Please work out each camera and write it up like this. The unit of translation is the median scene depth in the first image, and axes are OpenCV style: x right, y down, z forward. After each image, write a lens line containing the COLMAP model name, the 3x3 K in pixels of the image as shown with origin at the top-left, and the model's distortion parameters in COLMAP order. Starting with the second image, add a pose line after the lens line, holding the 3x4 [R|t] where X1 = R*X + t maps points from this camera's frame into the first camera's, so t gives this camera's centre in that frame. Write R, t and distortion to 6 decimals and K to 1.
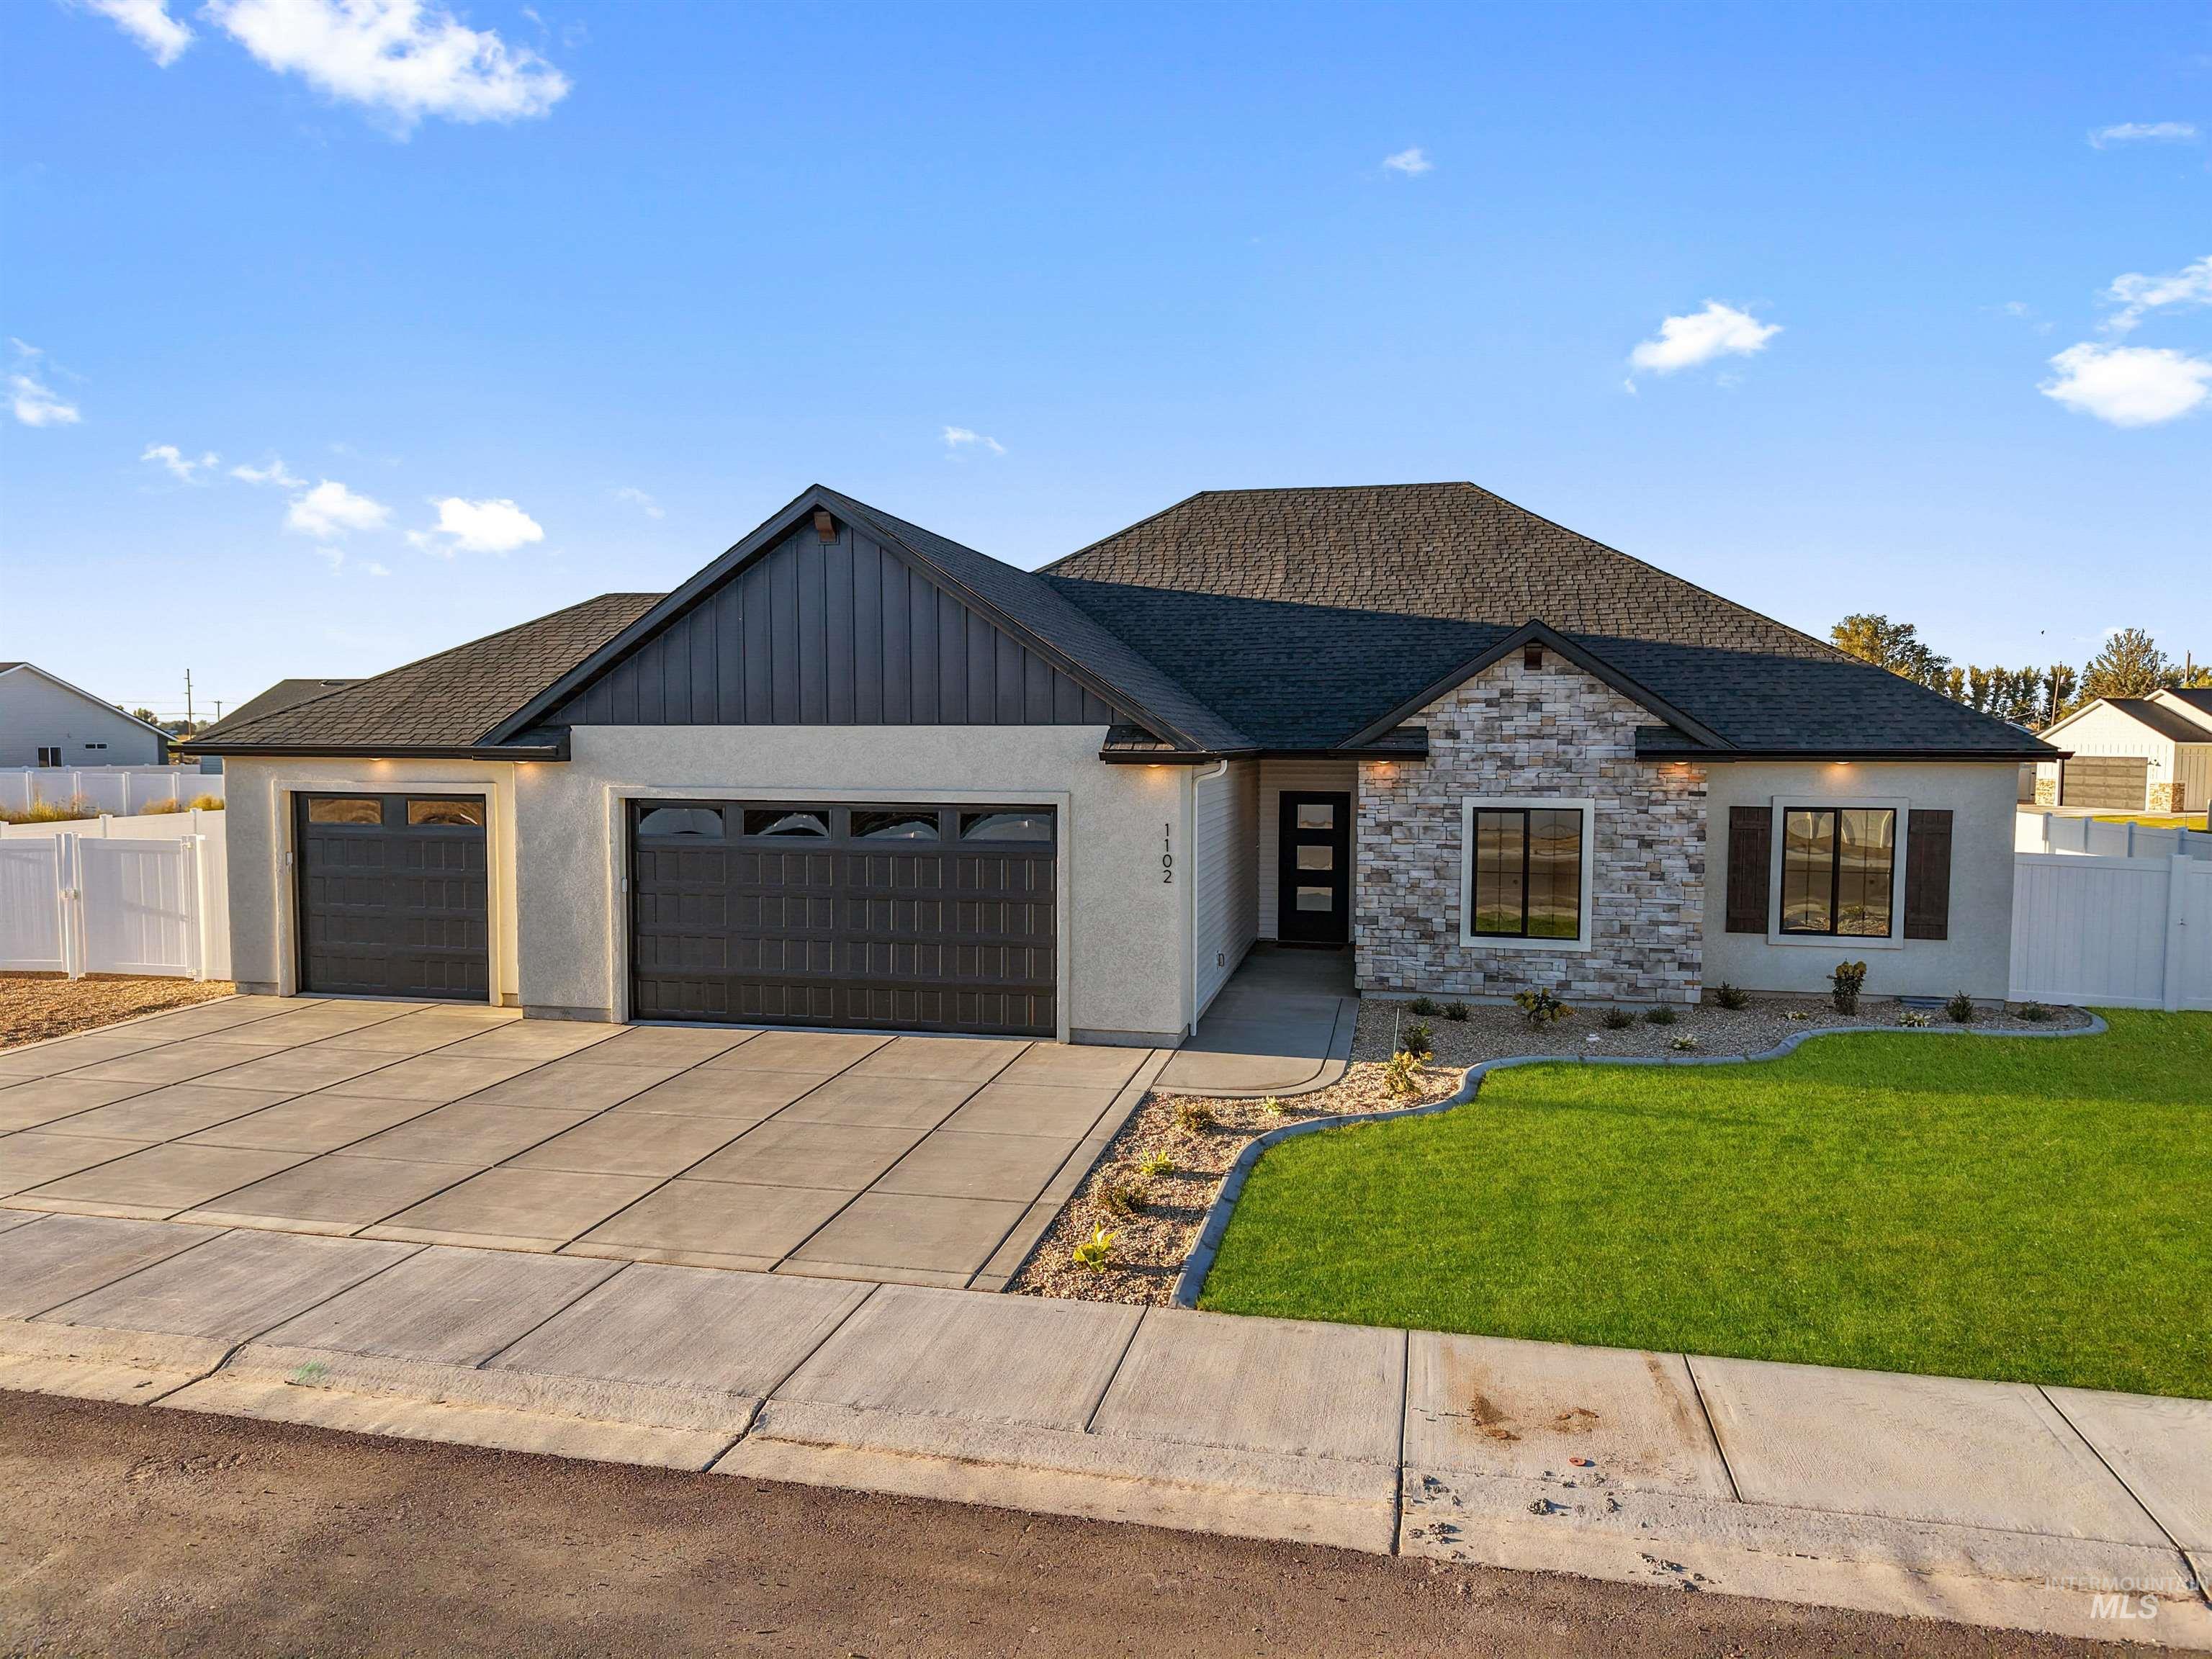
lens RADIAL K [[1469.5, 0, 1083.2], [0, 1469.5, 853.3], [0, 0, 1]] dist [0.029179, -0.033138]
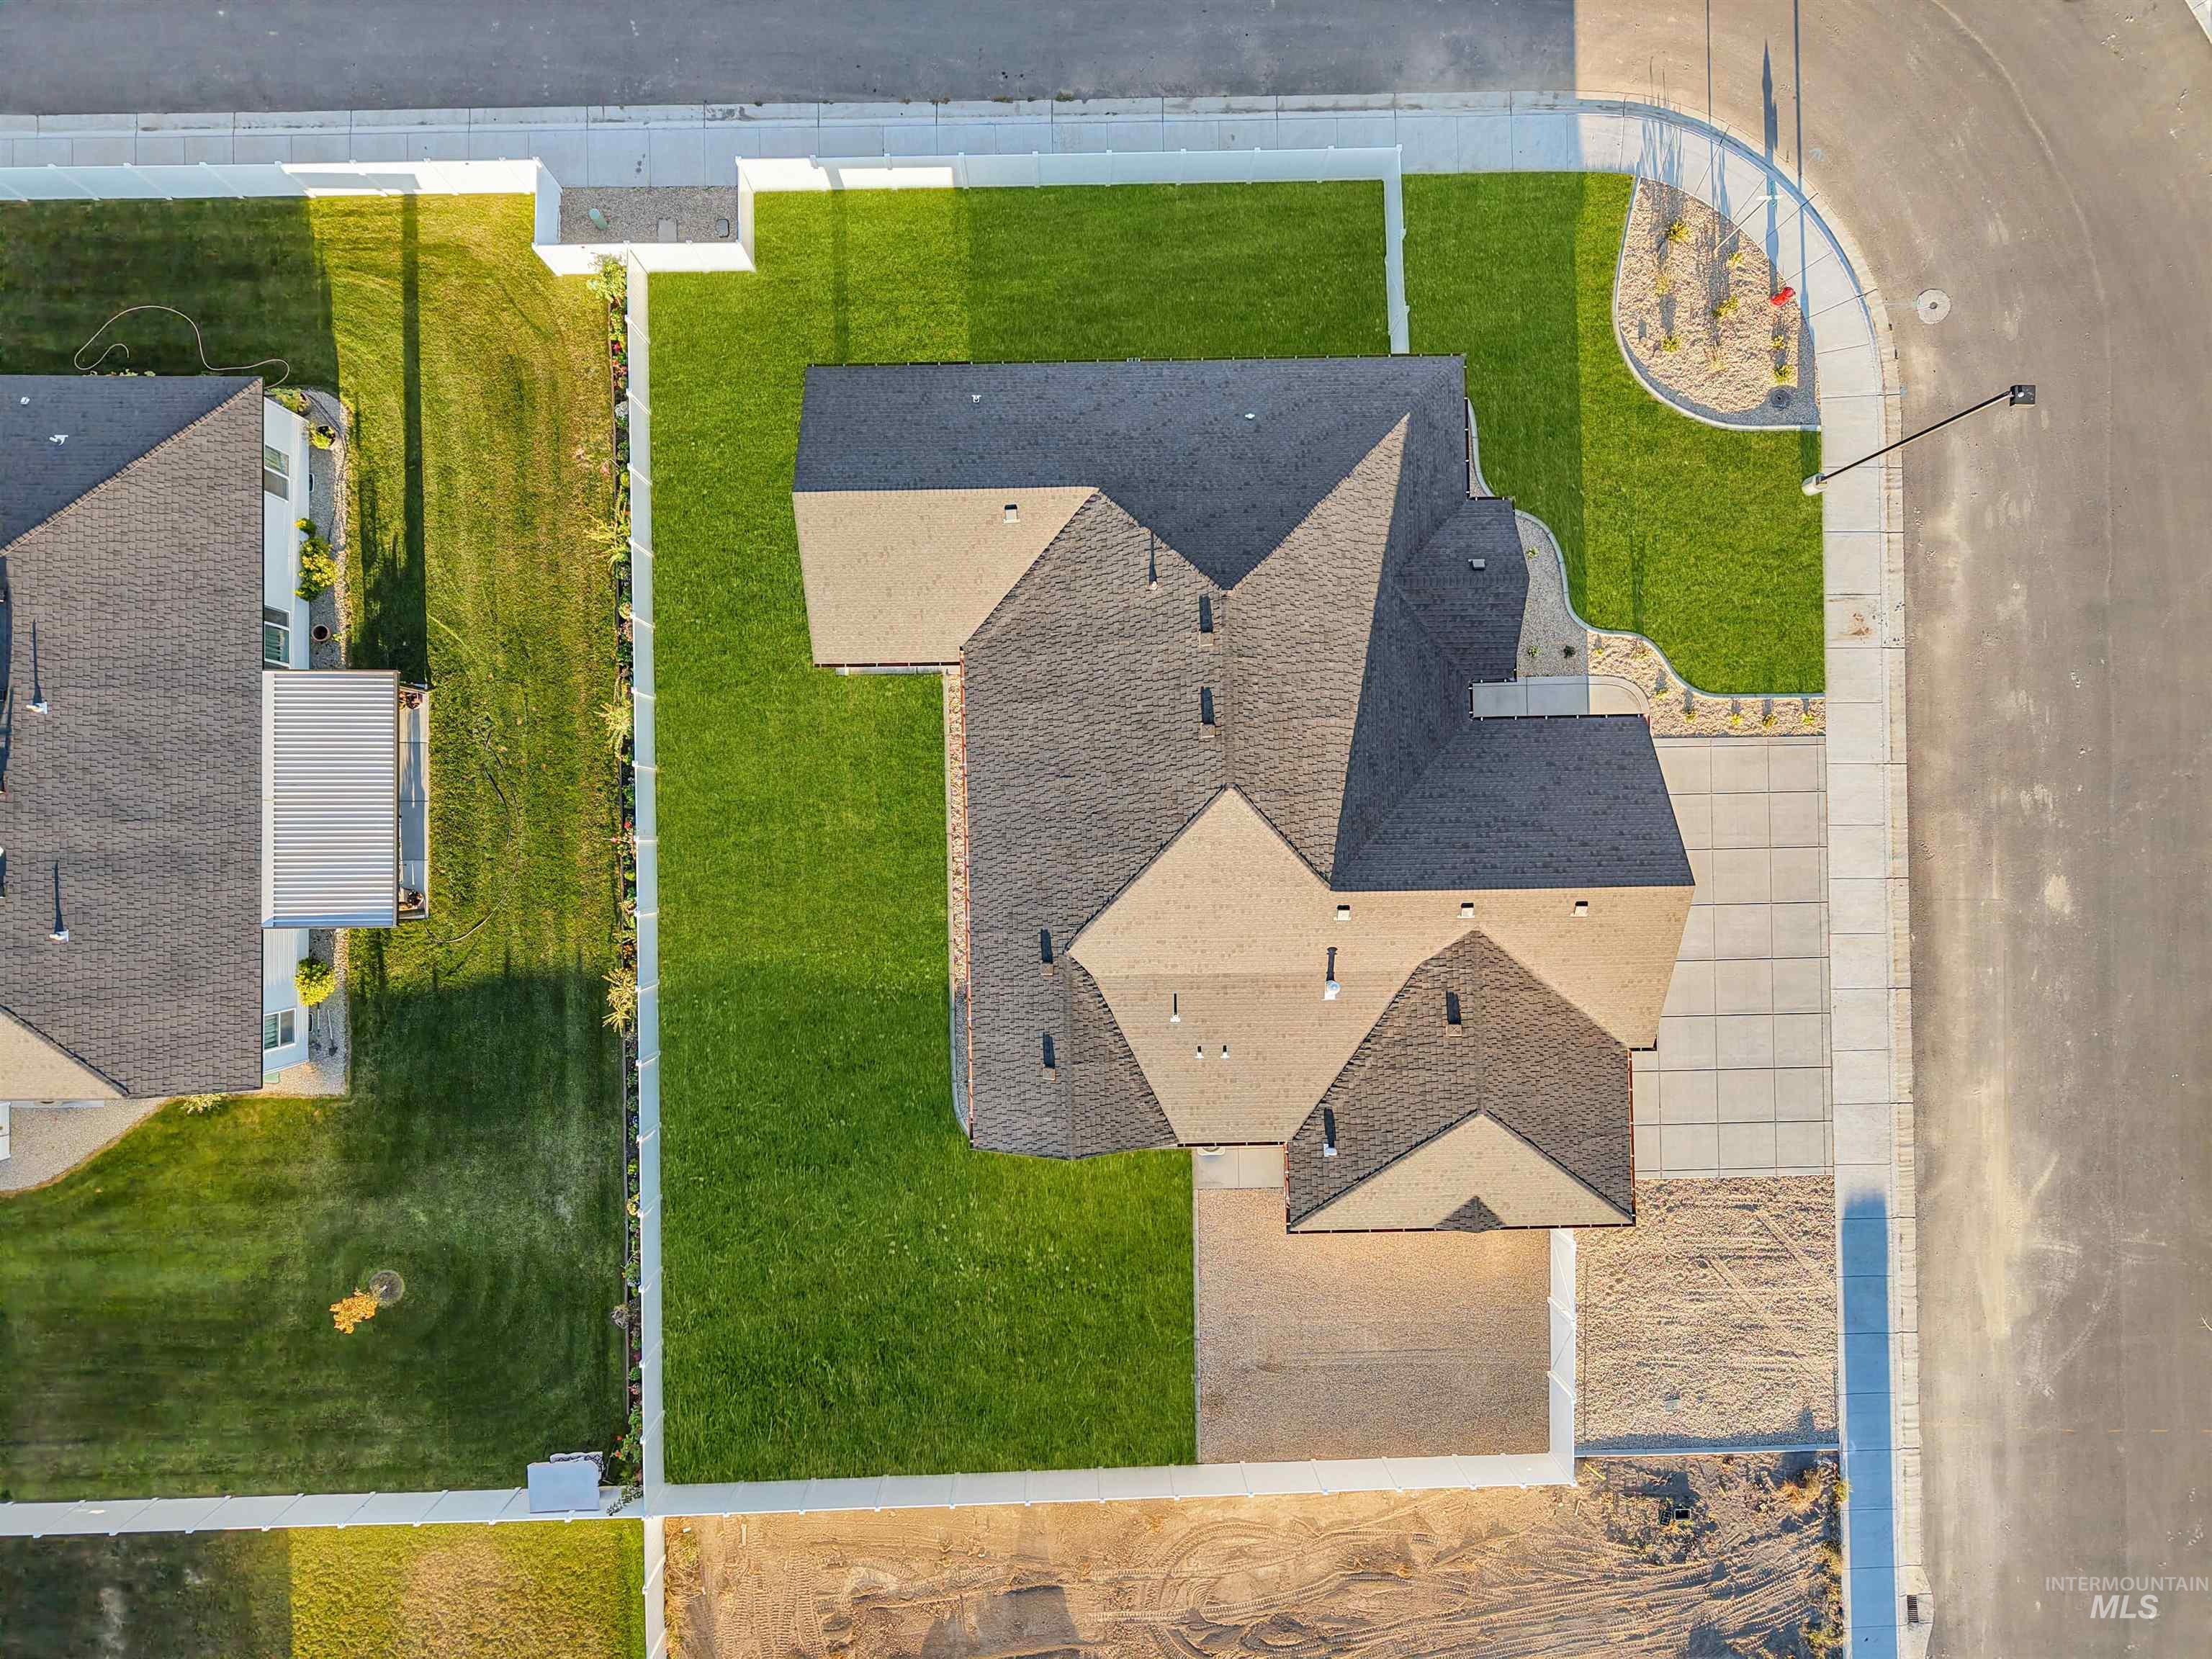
lens RADIAL K [[1469.5, 0, 1093.2], [0, 1469.5, 818.9], [0, 0, 1]] dist [0.029179, -0.033138]
pose [[-0.239517, -0.970892, -0.000961, 0.124166], [0.066296, -0.017343, 0.997649, -2.267591], [-0.968626, 0.238891, 0.068520, 1.518003]]
